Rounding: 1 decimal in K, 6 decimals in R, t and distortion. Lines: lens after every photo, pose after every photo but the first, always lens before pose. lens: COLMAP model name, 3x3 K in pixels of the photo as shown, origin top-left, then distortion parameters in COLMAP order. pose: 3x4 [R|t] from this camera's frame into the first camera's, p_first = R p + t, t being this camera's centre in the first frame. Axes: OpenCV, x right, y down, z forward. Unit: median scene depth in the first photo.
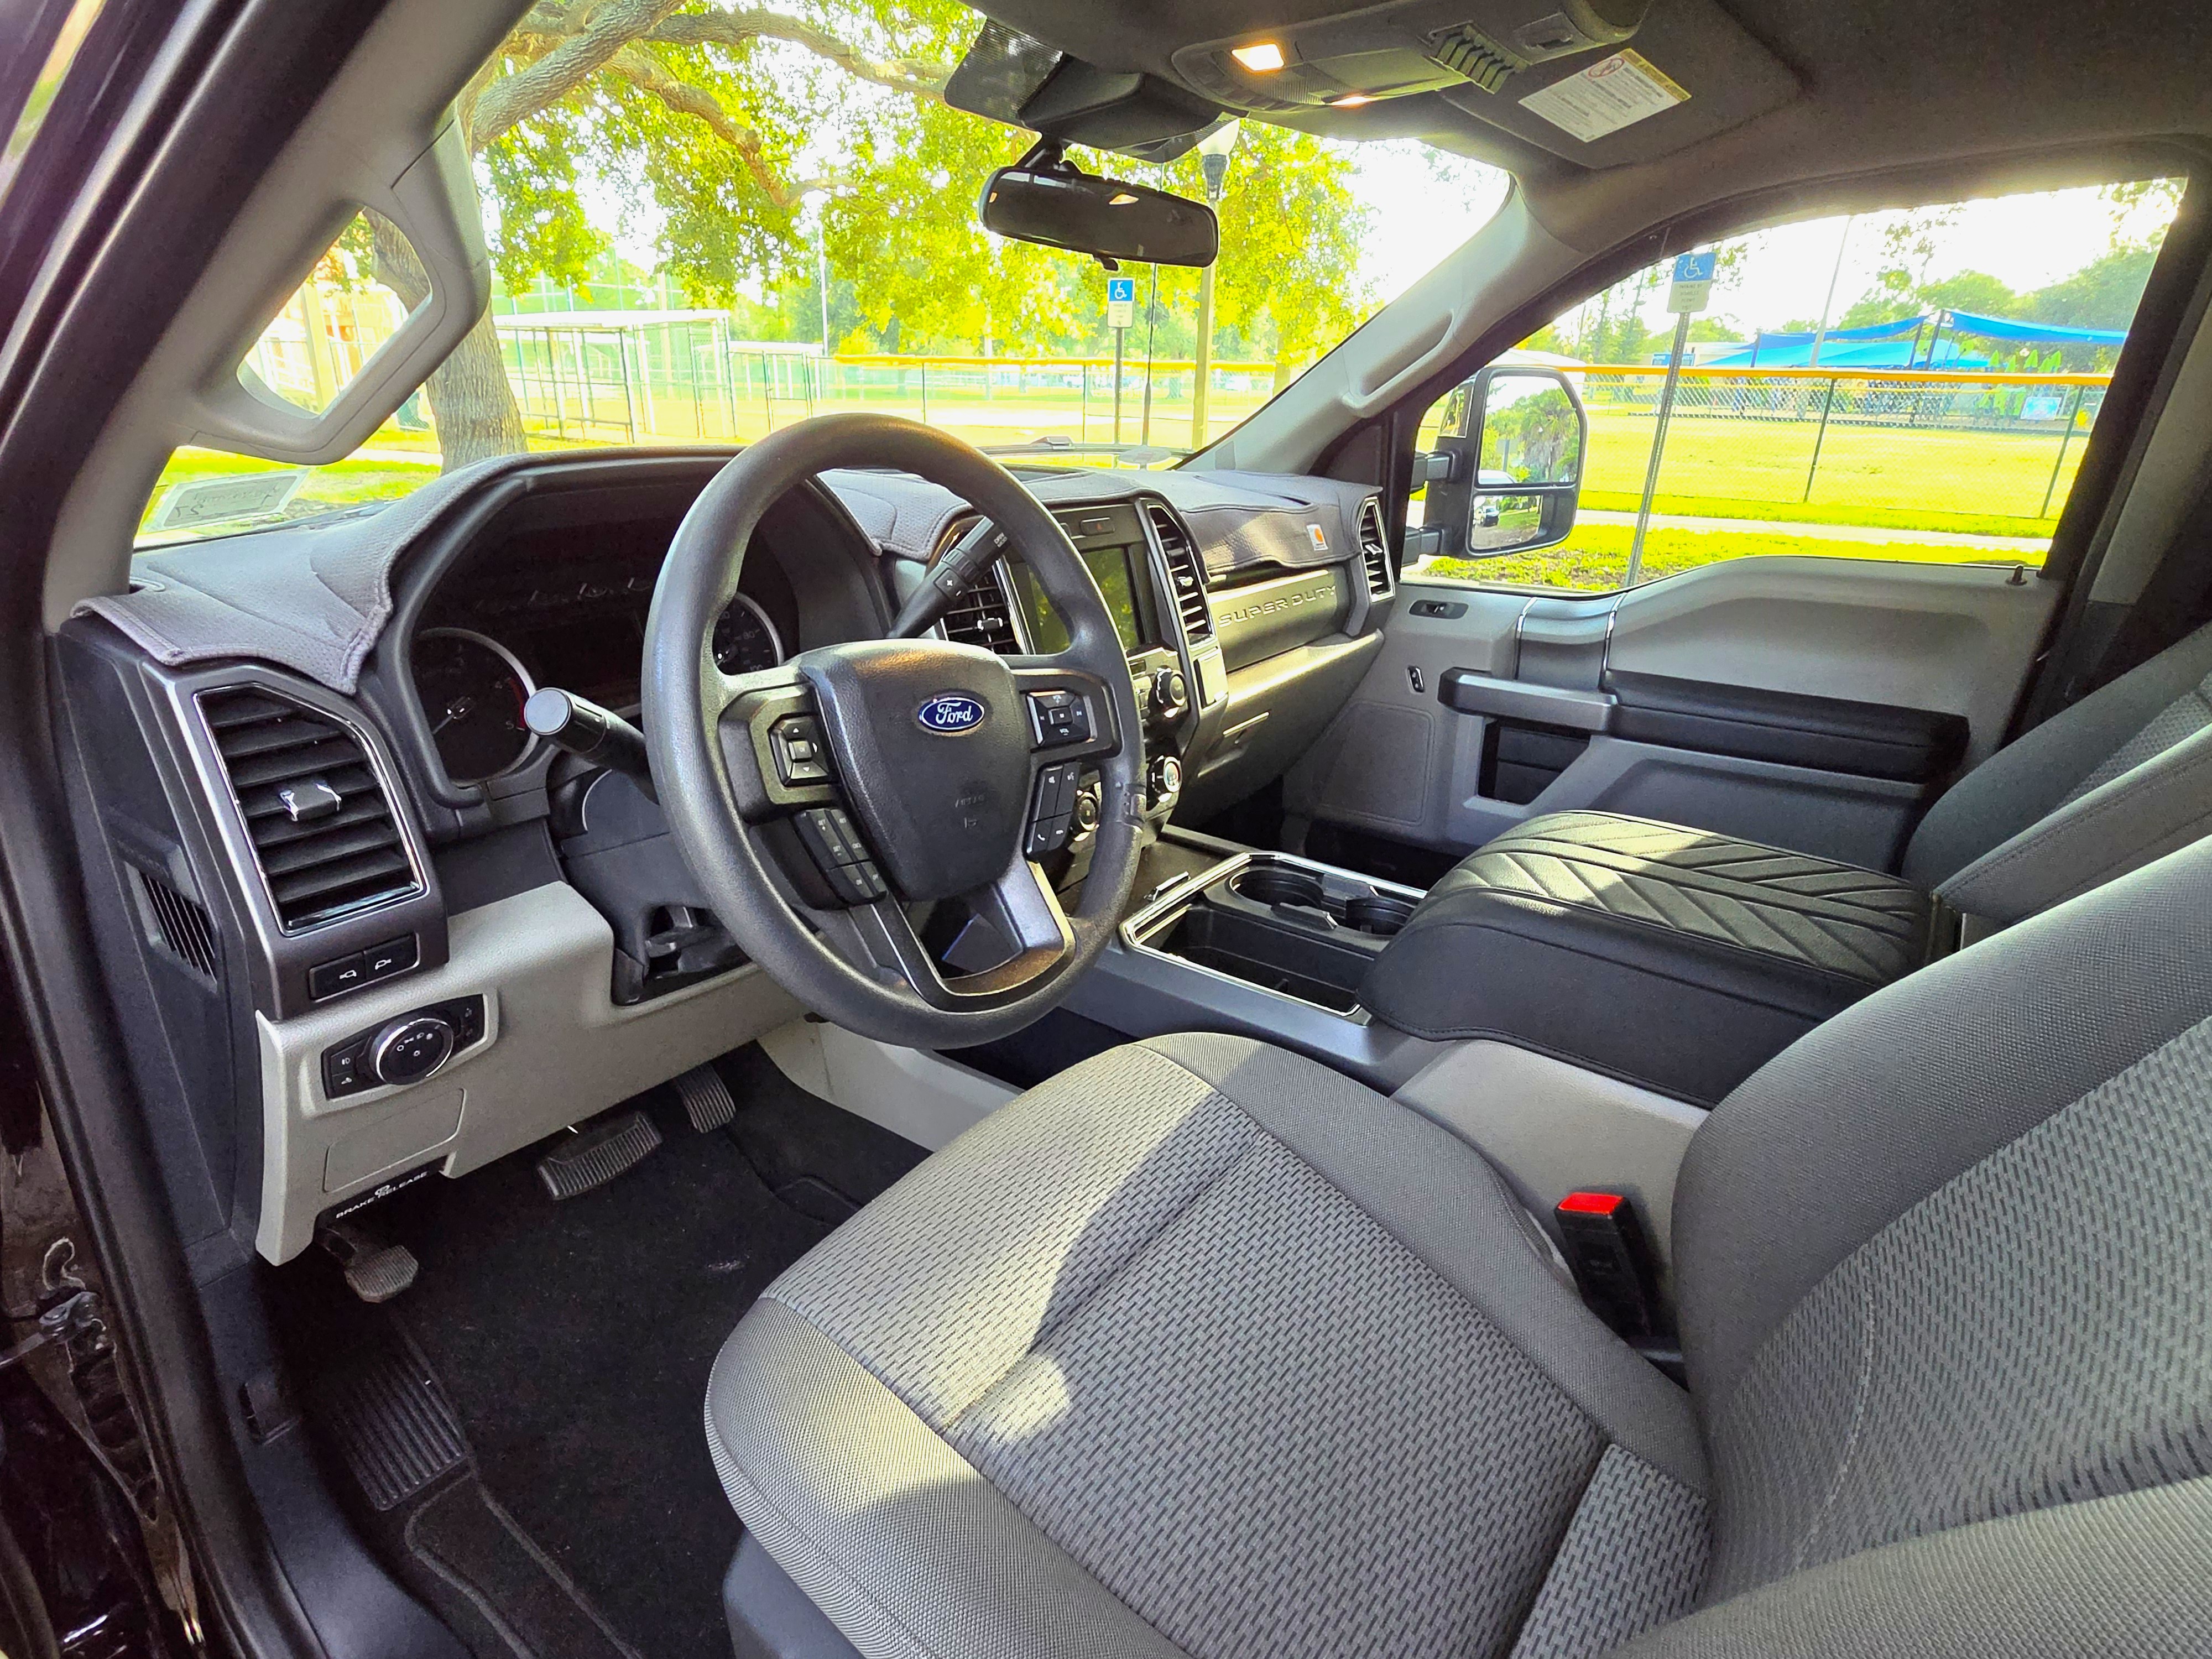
lens RADIAL K [[1158.7, 0, 1106.0], [0, 1158.7, 829.5], [0, 0, 1]] dist [-0.000171, 0.000101]
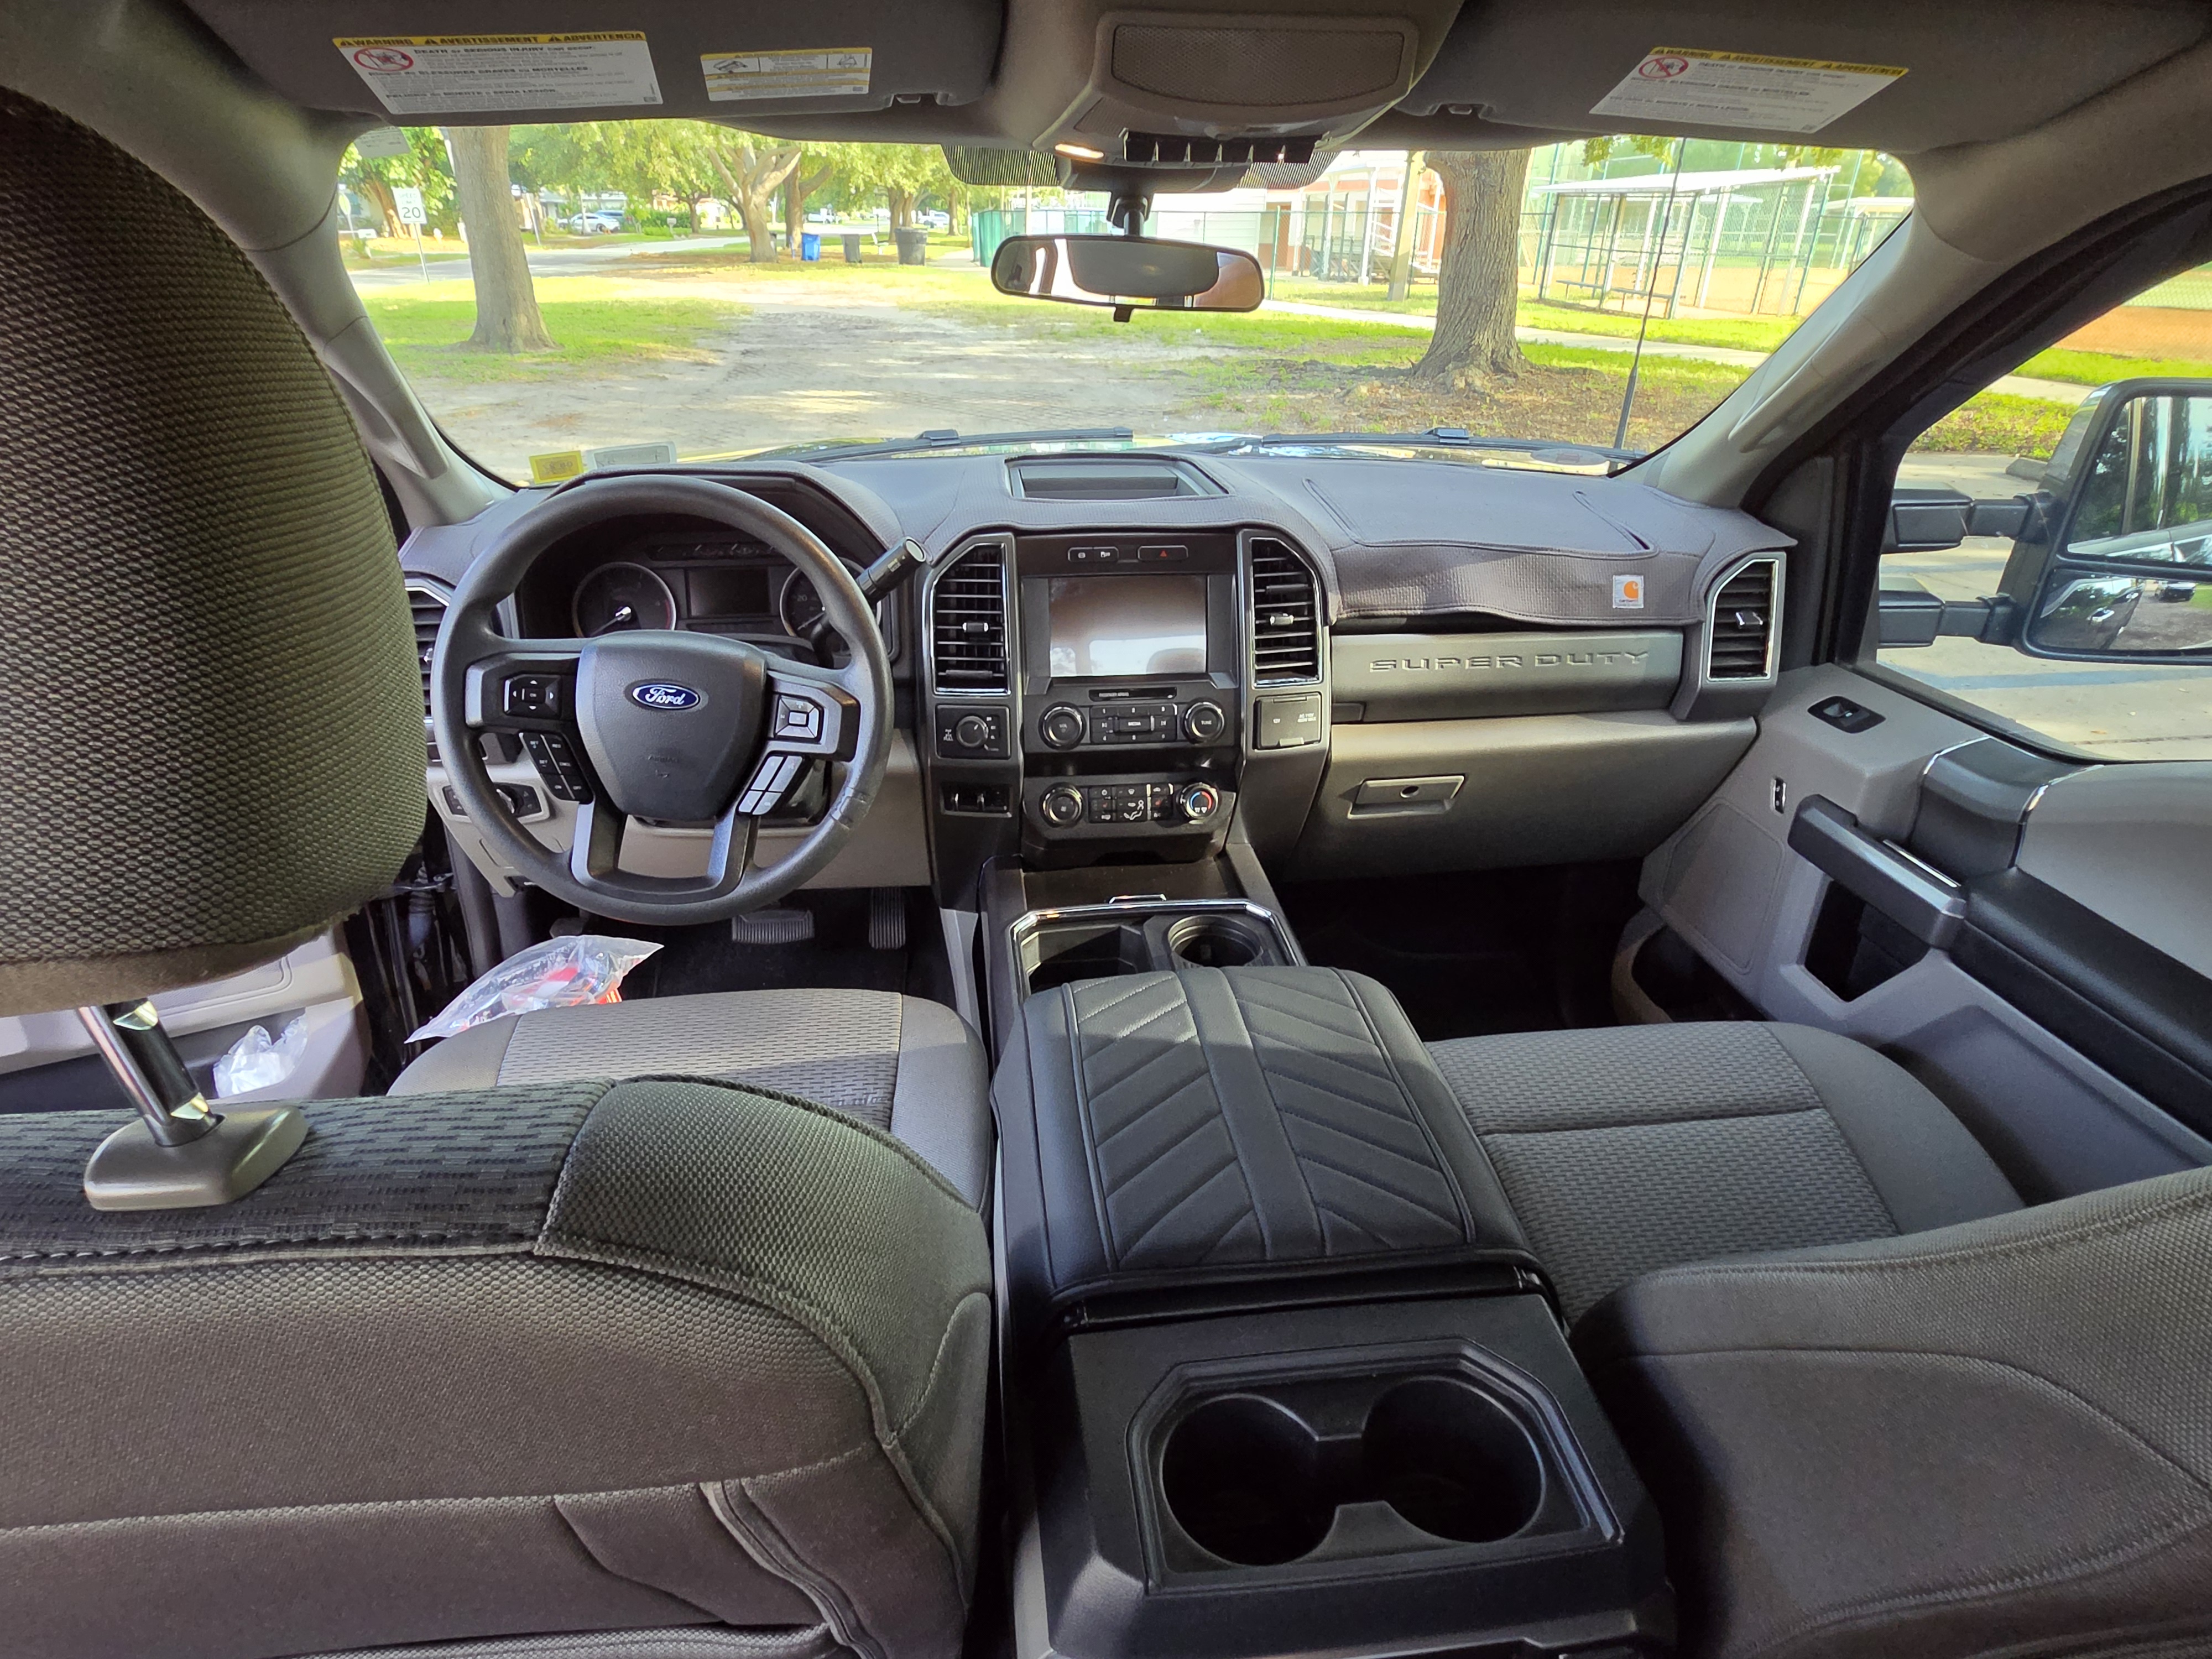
lens RADIAL K [[1158.7, 0, 1106.0], [0, 1158.7, 829.5], [0, 0, 1]] dist [-0.000171, 0.000101]
pose [[0.690509, 0.327799, -0.644783, 0.580679], [-0.262992, 0.944185, 0.198369, -0.179218], [0.673819, 0.032597, 0.738177, 0.166916]]
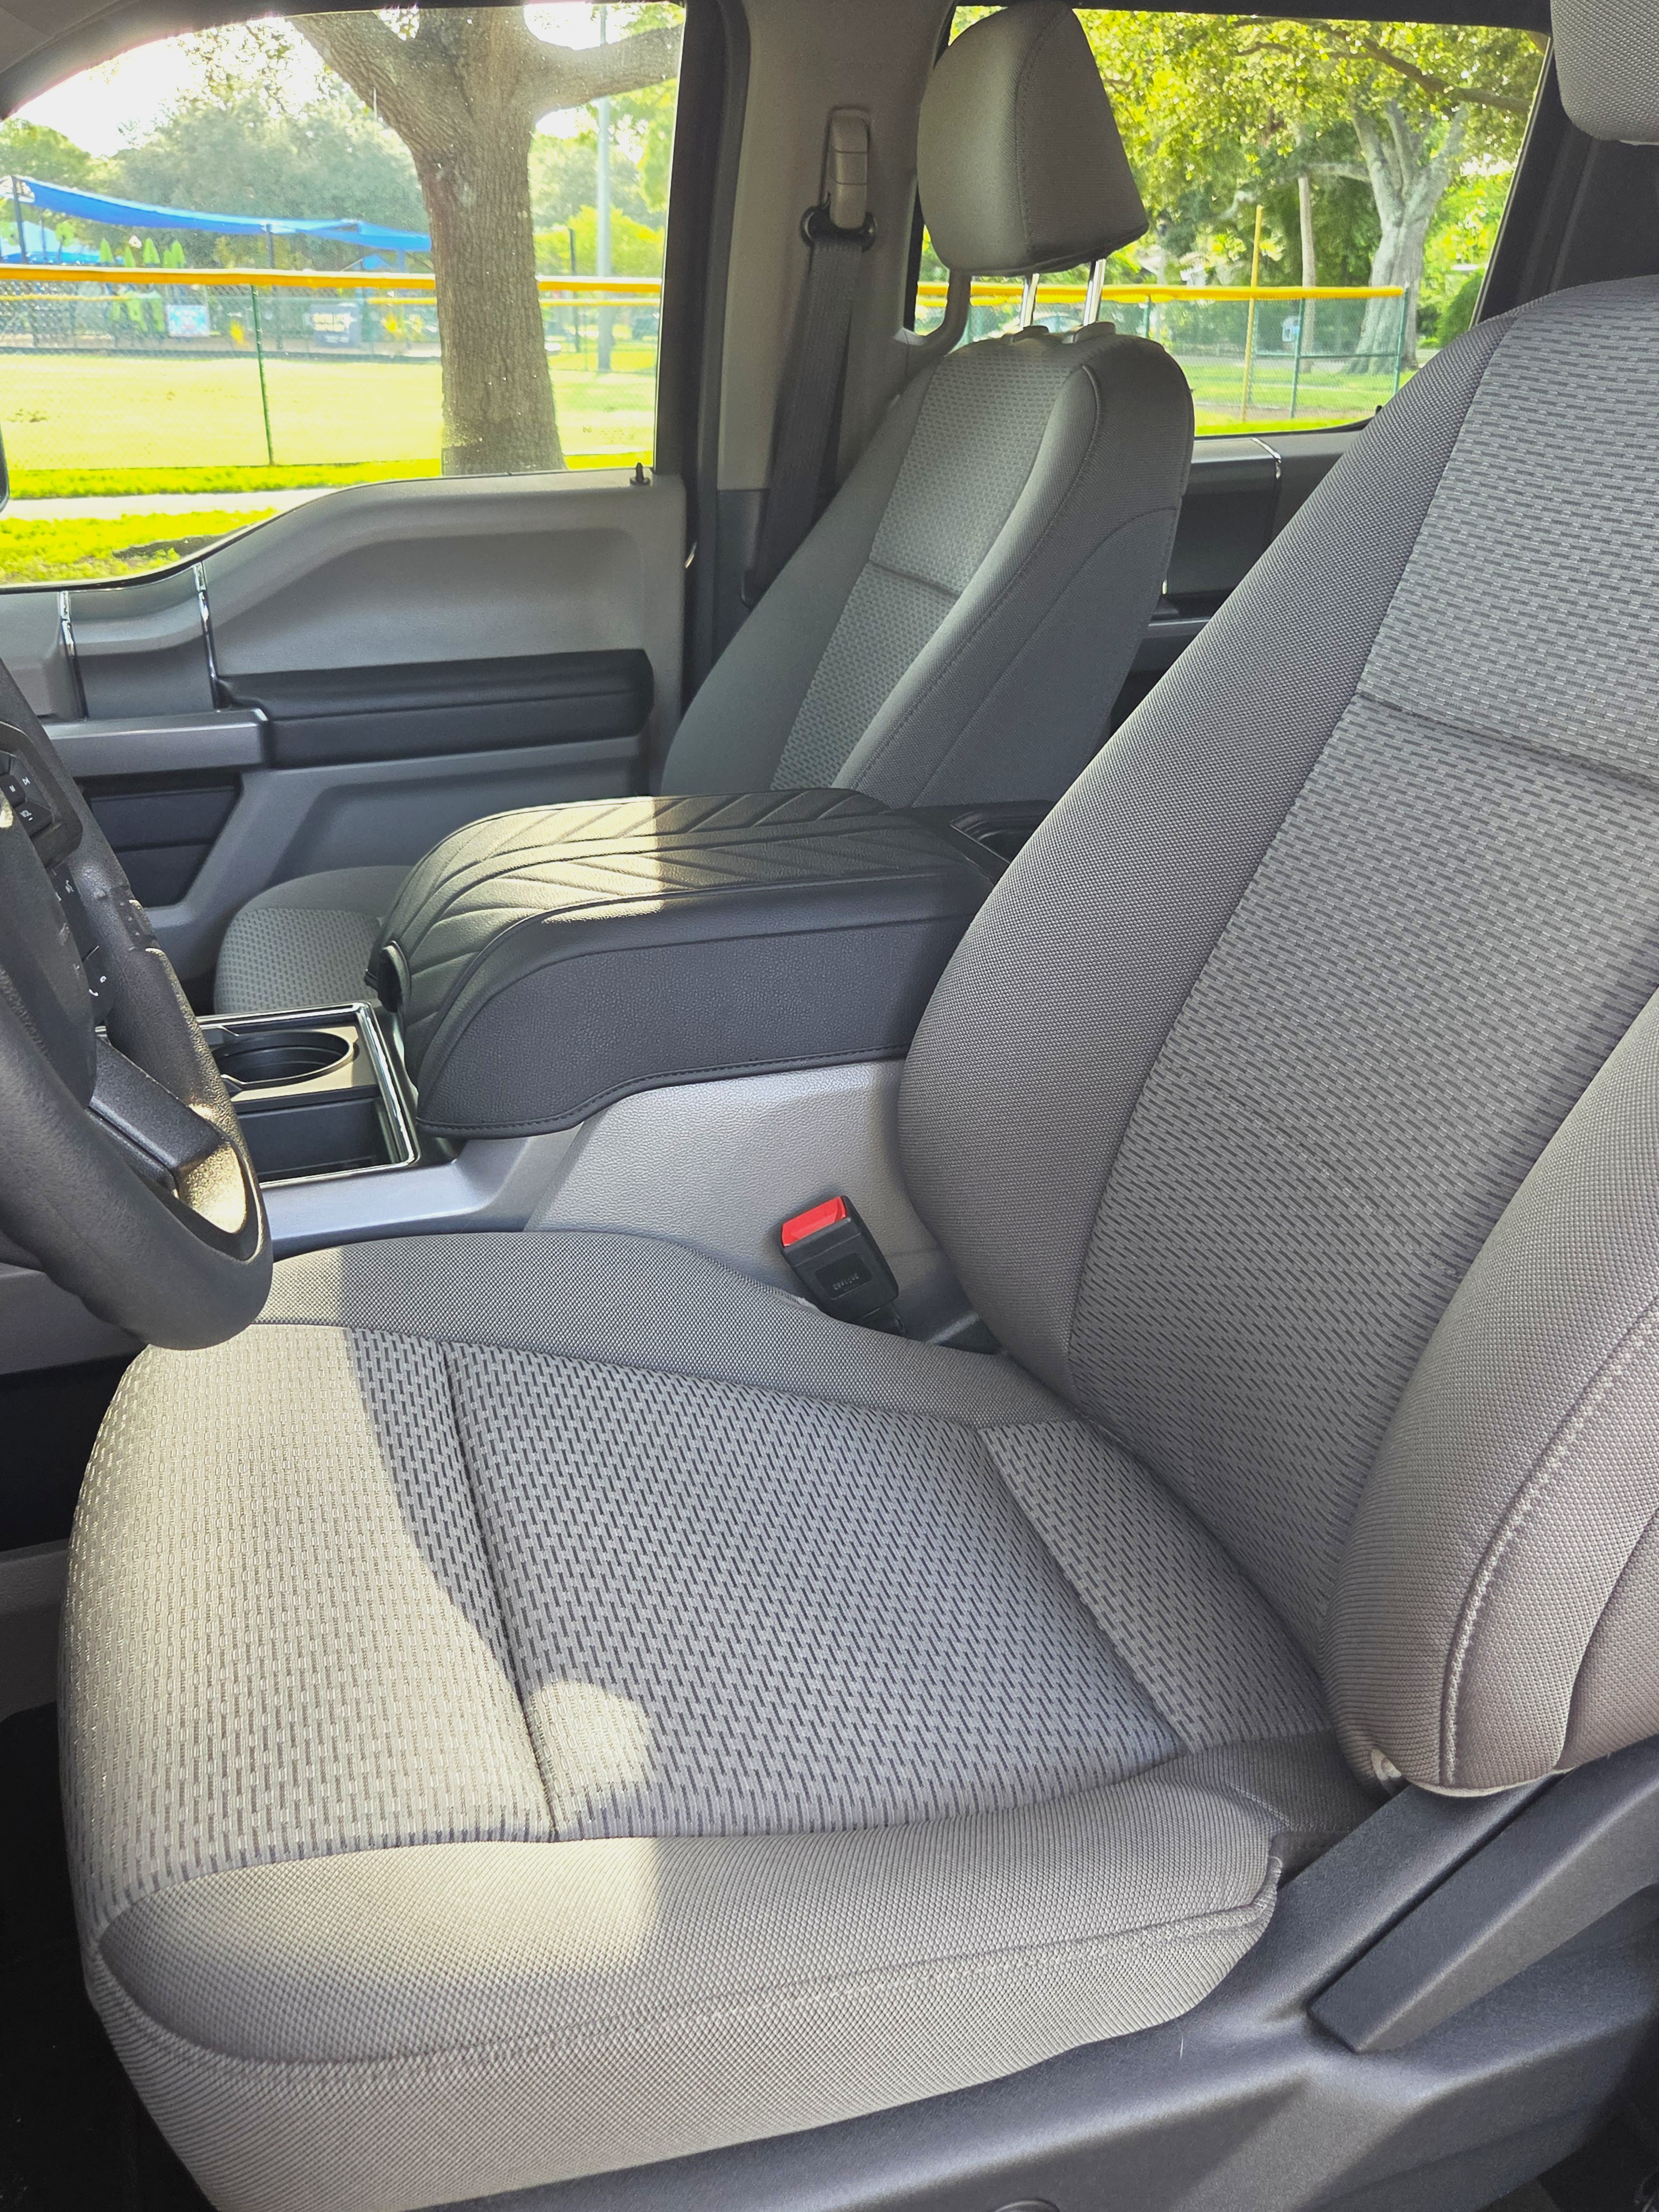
lens RADIAL K [[1800.2, 0, 829.5], [0, 1800.2, 1106.0], [0, 0, 1]] dist [0.032913, -0.000117]
pose [[0.582138, -0.345784, 0.735900, -0.268686], [0.304427, 0.931926, 0.197074, -0.004370], [-0.753949, 0.109304, 0.647776, 0.077622]]
